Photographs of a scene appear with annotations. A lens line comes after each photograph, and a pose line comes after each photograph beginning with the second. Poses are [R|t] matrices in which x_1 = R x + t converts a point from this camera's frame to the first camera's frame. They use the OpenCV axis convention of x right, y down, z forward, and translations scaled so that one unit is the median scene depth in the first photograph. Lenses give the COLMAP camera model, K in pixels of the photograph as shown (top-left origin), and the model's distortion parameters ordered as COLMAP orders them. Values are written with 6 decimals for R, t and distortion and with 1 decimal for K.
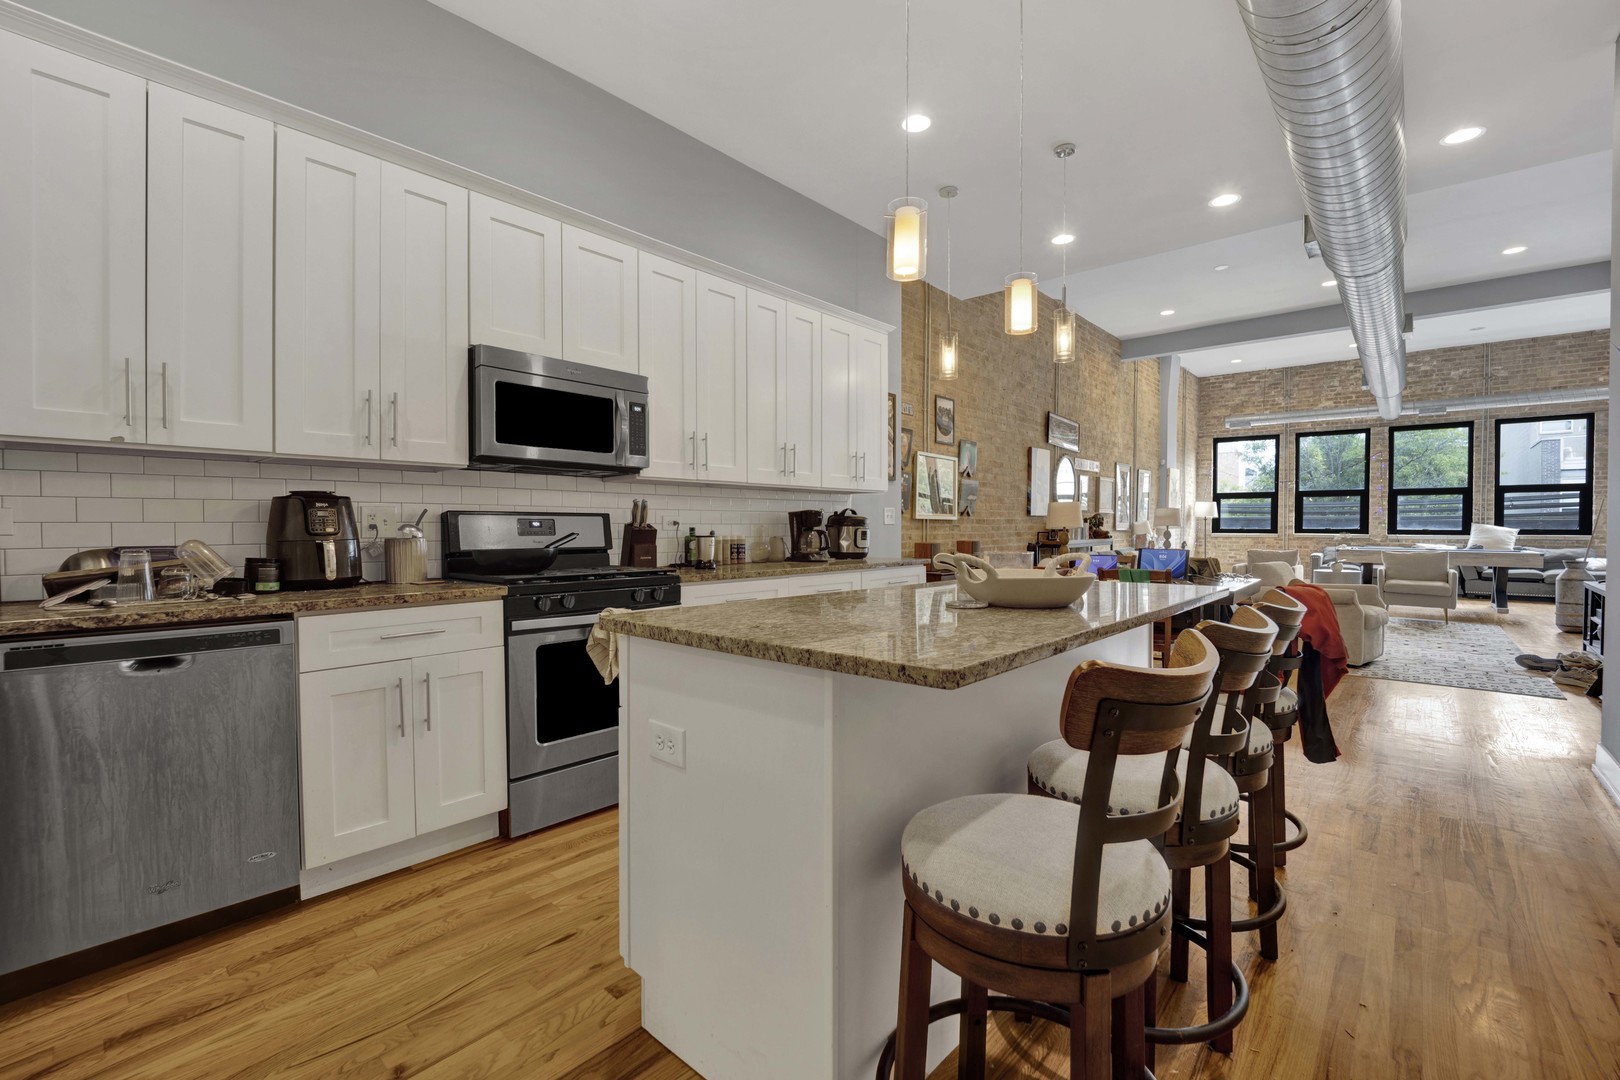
lens RADIAL K [[692.3, 0, 810.0], [0, 692.3, 540.0], [0, 0, 1]] dist [-0.022710, 0.000221]
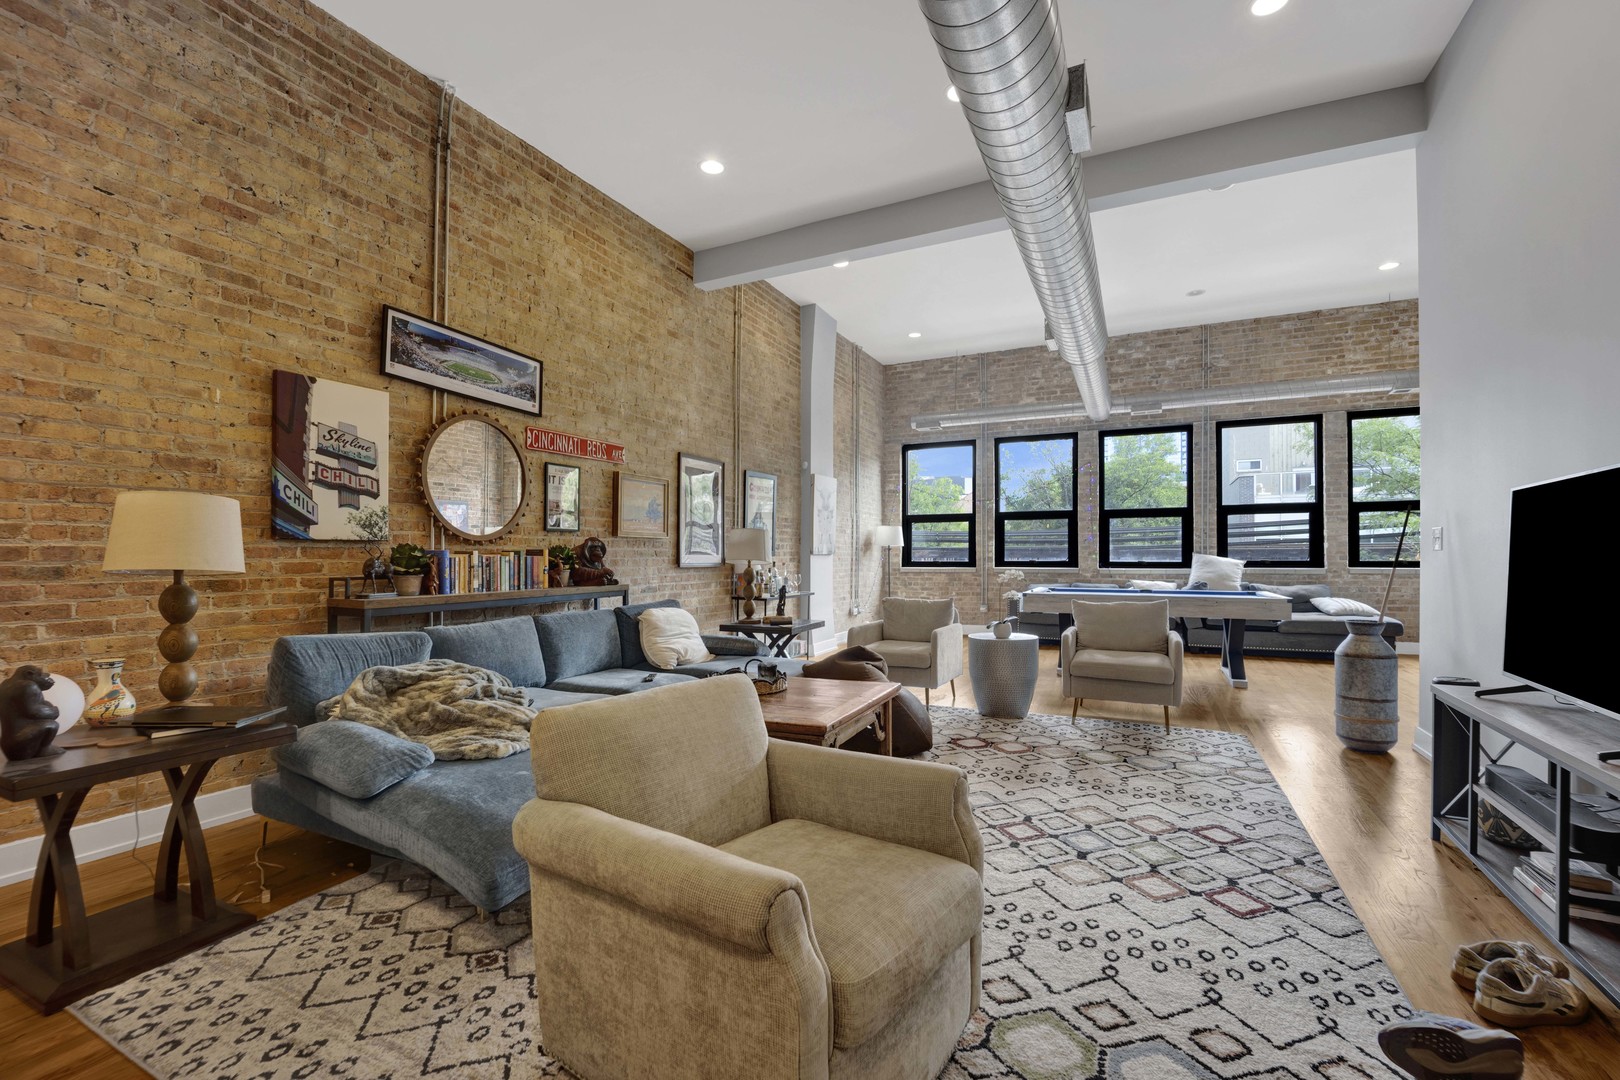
lens RADIAL K [[687.3, 0, 775.3], [0, 687.3, 554.1], [0, 0, 1]] dist [-0.014493, -0.001035]
pose [[0.972220, -0.001792, 0.234063, 0.326826], [0.007663, 0.999678, -0.024178, -0.008656], [-0.233945, 0.025300, 0.971921, 0.348893]]
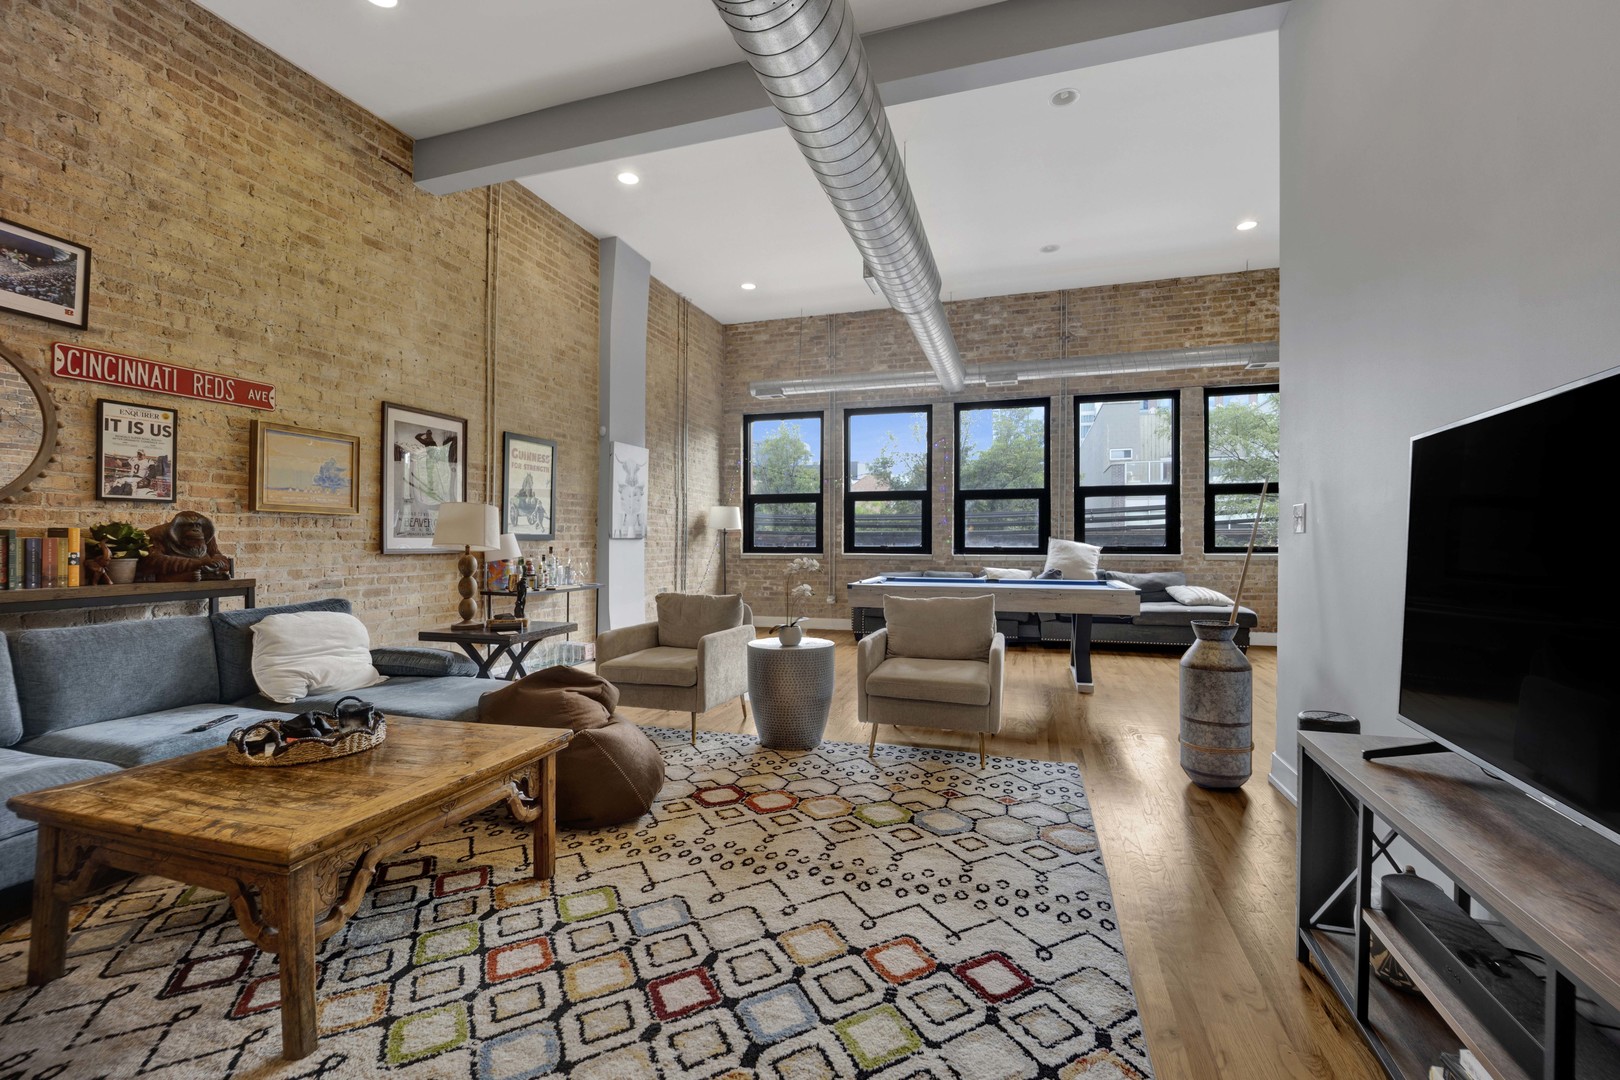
lens RADIAL K [[717.4, 0, 745.7], [0, 717.4, 544.8], [0, 0, 1]] dist [-0.017101, -0.000400]
pose [[0.935823, -0.002183, 0.352464, 0.410993], [0.007911, 0.999859, -0.014811, -0.009379], [-0.352382, 0.016649, 0.935708, 0.406162]]
